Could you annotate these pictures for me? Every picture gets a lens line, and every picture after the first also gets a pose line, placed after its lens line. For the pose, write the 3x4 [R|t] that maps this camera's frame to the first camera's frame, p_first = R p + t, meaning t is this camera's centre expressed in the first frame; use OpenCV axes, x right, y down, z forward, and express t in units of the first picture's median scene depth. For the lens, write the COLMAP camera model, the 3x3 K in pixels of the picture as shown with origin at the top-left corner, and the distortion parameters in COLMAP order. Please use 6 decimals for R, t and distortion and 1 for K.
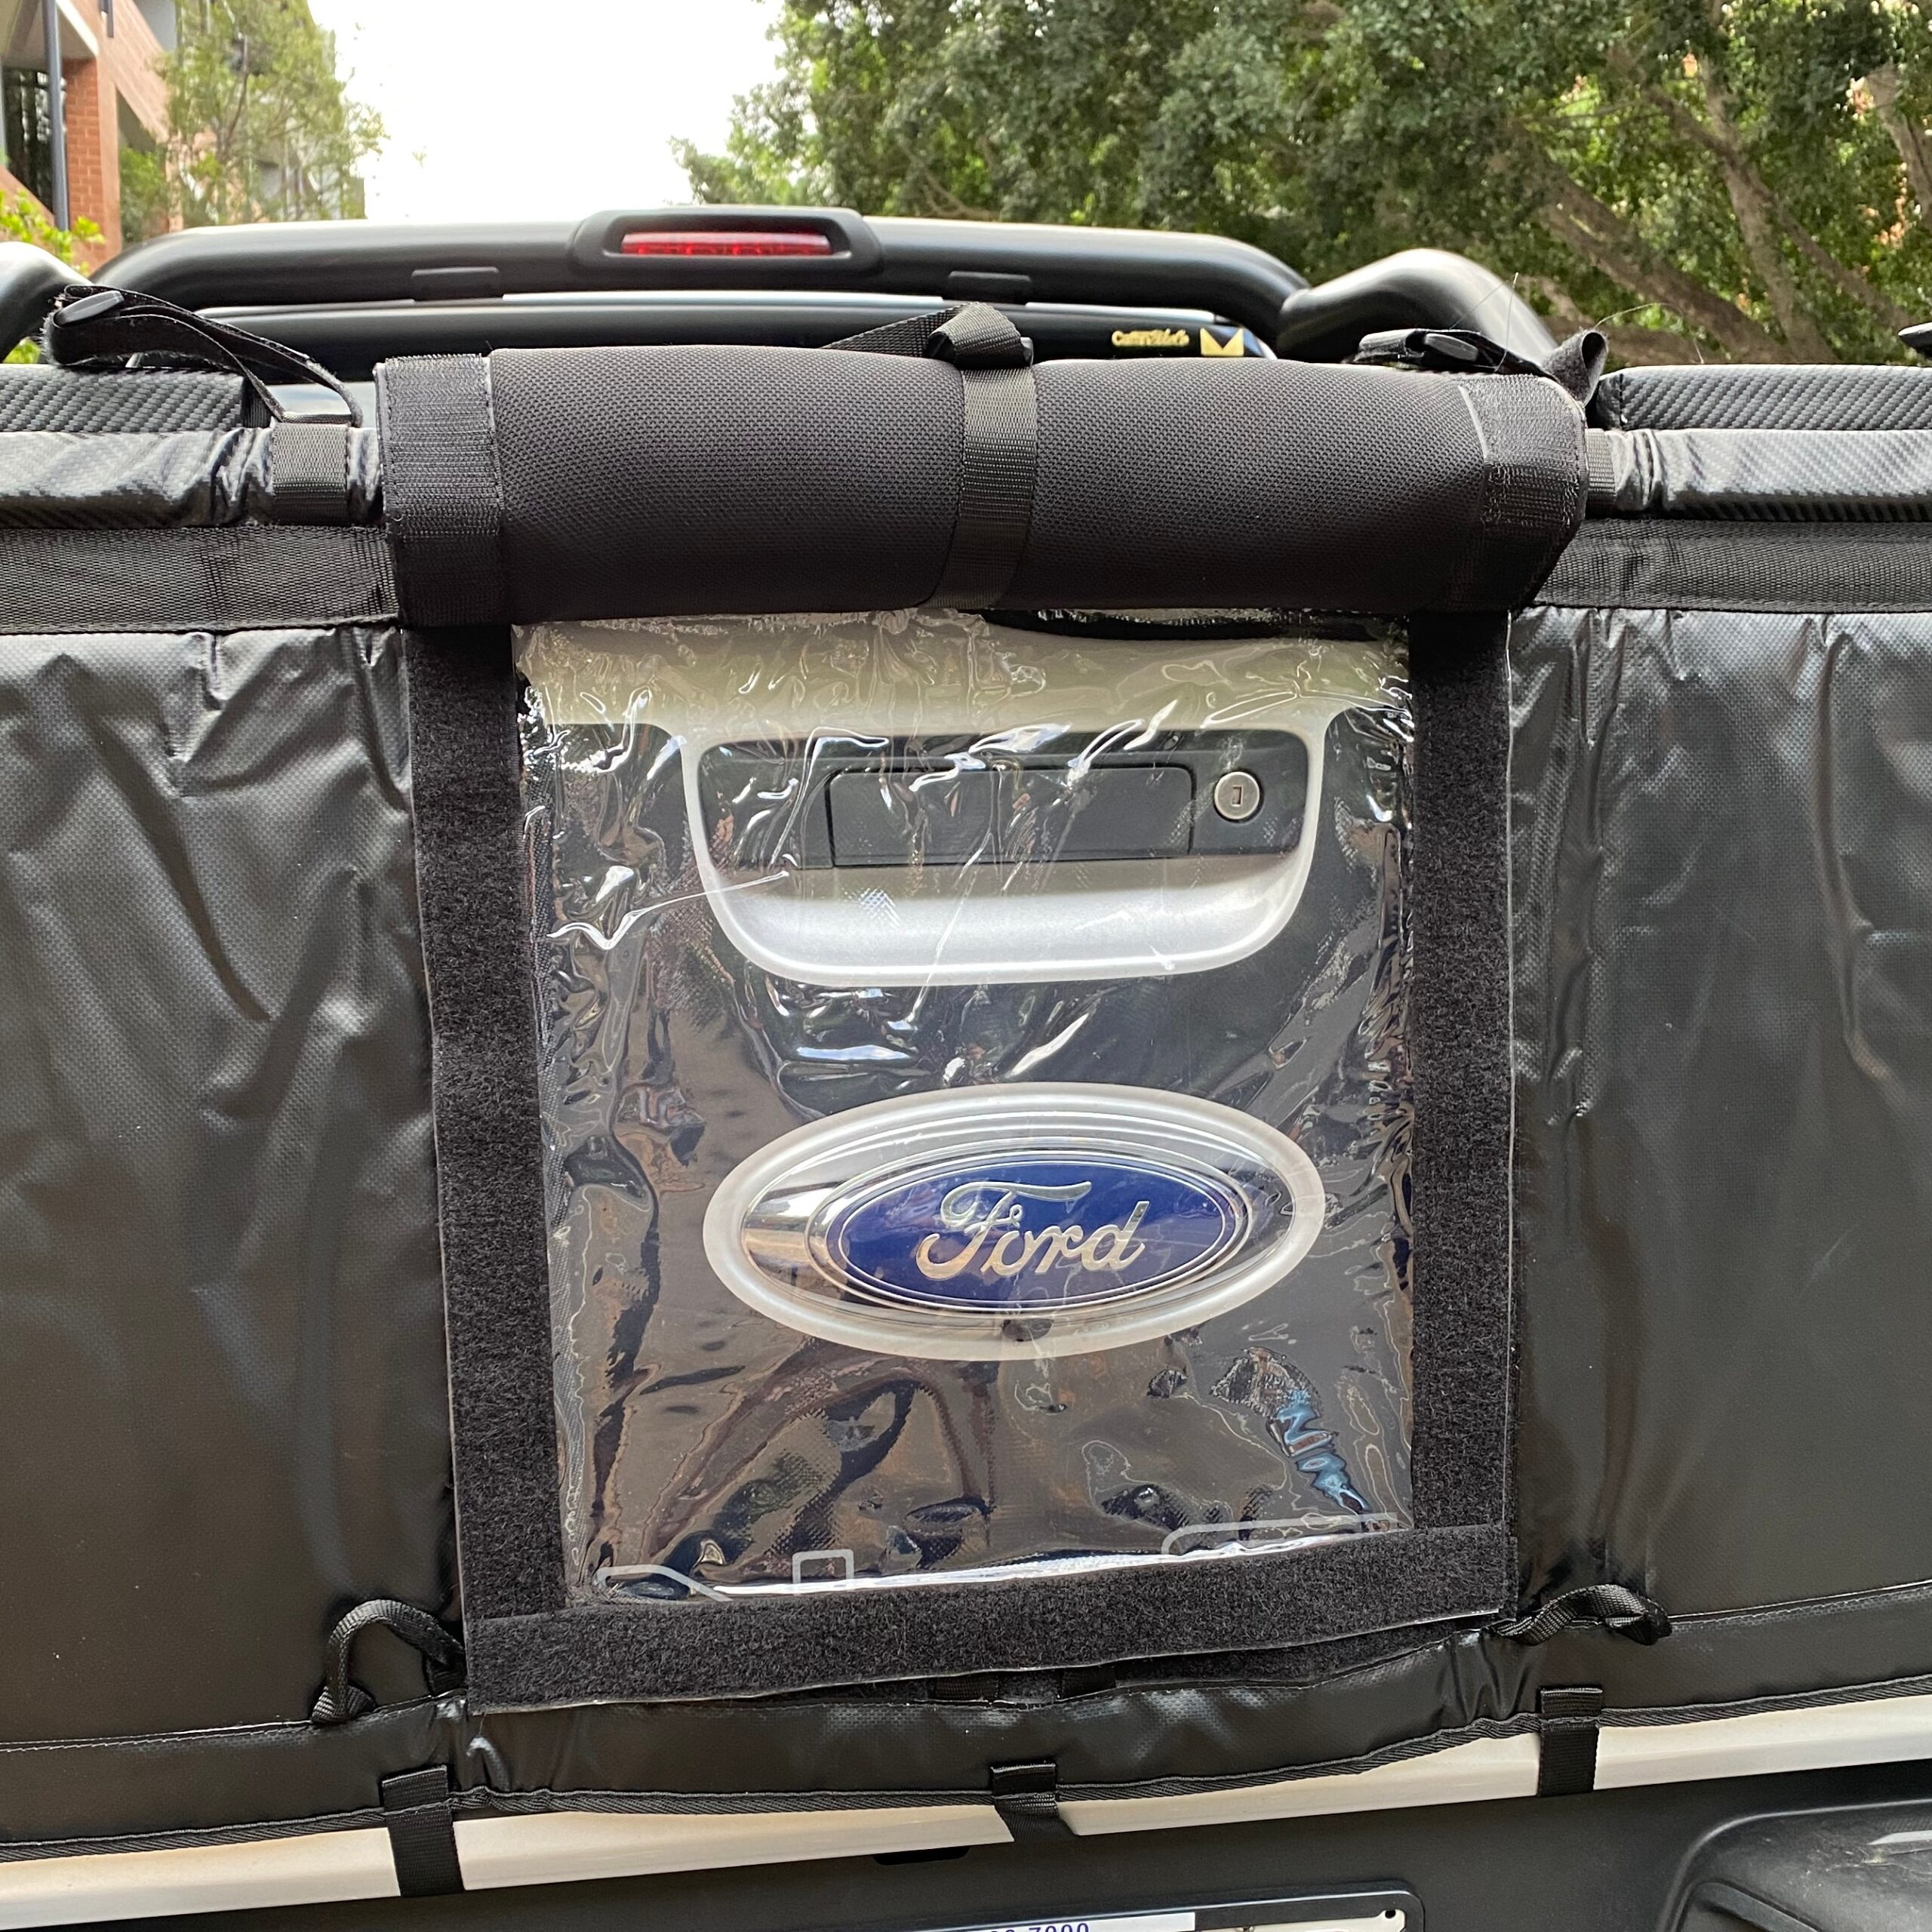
lens RADIAL K [[2423.7, 0, 965.4], [0, 2423.7, 1222.3], [0, 0, 1]] dist [0.000765, -0.039457]
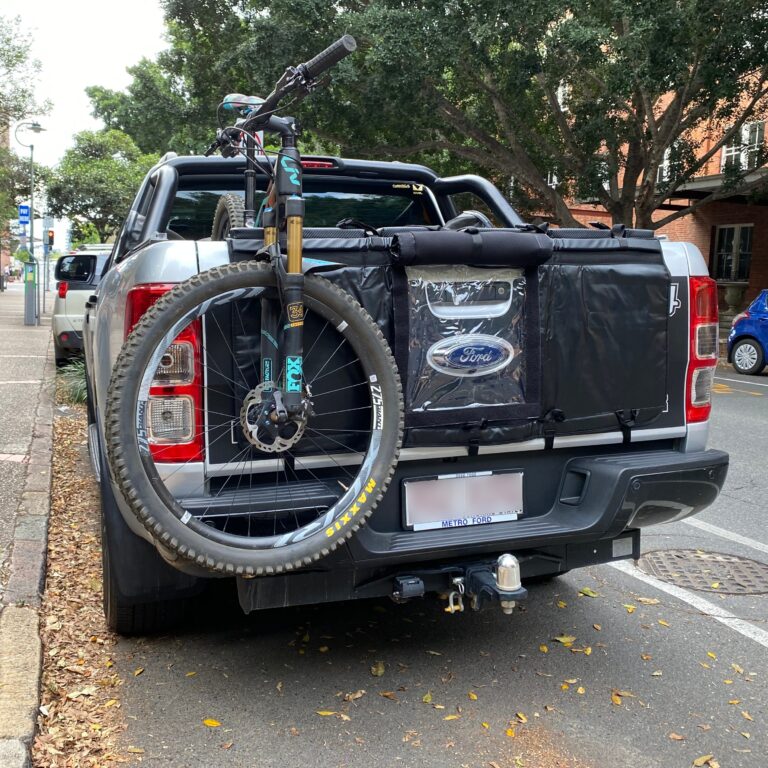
lens RADIAL K [[988.9, 0, 384.0], [0, 988.9, 384.0], [0, 0, 1]] dist [0.026355, 0.045886]
pose [[0.978570, -0.012993, 0.205503, -0.763753], [0.030933, 0.995958, -0.084328, 0.297884], [-0.203576, 0.088877, 0.975017, -1.568490]]
